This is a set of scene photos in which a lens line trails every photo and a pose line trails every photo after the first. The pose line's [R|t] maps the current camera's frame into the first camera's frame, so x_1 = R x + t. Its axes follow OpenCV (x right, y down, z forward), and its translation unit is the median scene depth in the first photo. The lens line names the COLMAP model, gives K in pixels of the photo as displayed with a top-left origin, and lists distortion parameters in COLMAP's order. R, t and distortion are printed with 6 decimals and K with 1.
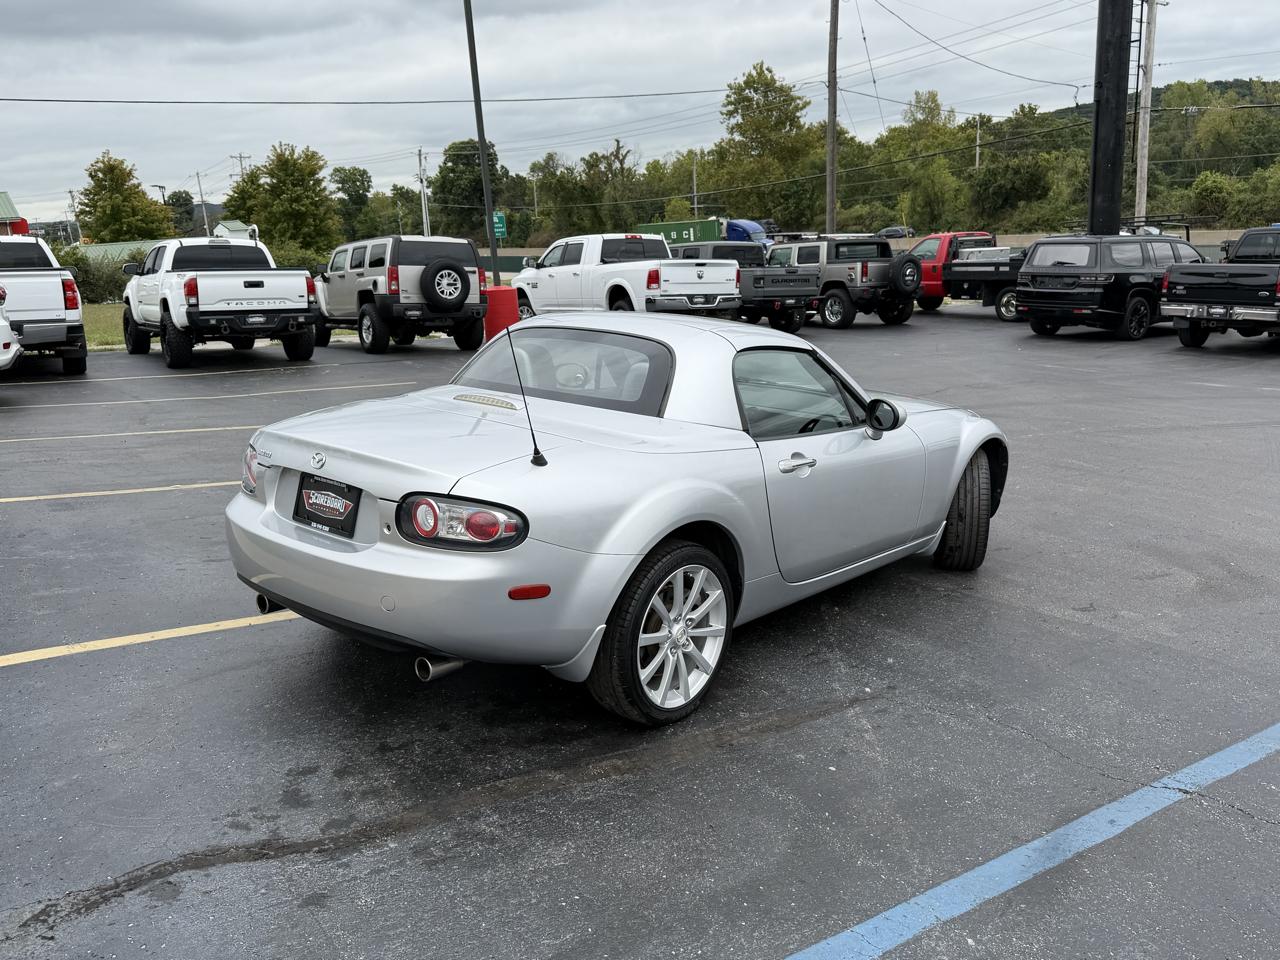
lens RADIAL K [[1045.8, 0, 646.4], [0, 1045.8, 489.1], [0, 0, 1]] dist [0.156023, -0.304121]
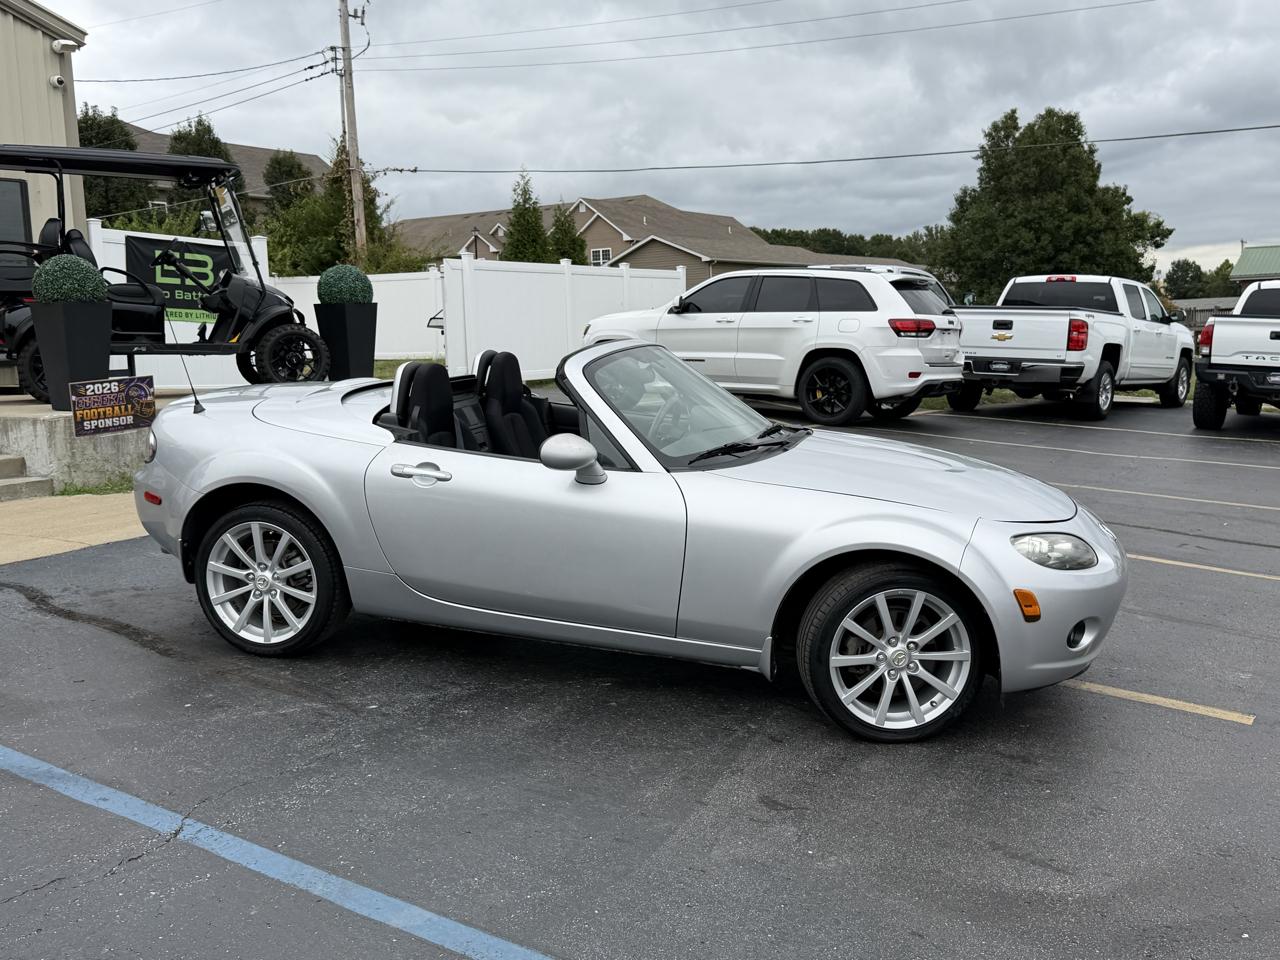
lens RADIAL K [[1260.2, 0, 640.8], [0, 1260.2, 508.7], [0, 0, 1]] dist [0.178801, -0.382647]
pose [[0.382304, 0.170627, -0.908146, 0.306399], [-0.227883, 0.969858, 0.086289, -0.033211], [0.895496, 0.173962, 0.409664, 0.161859]]
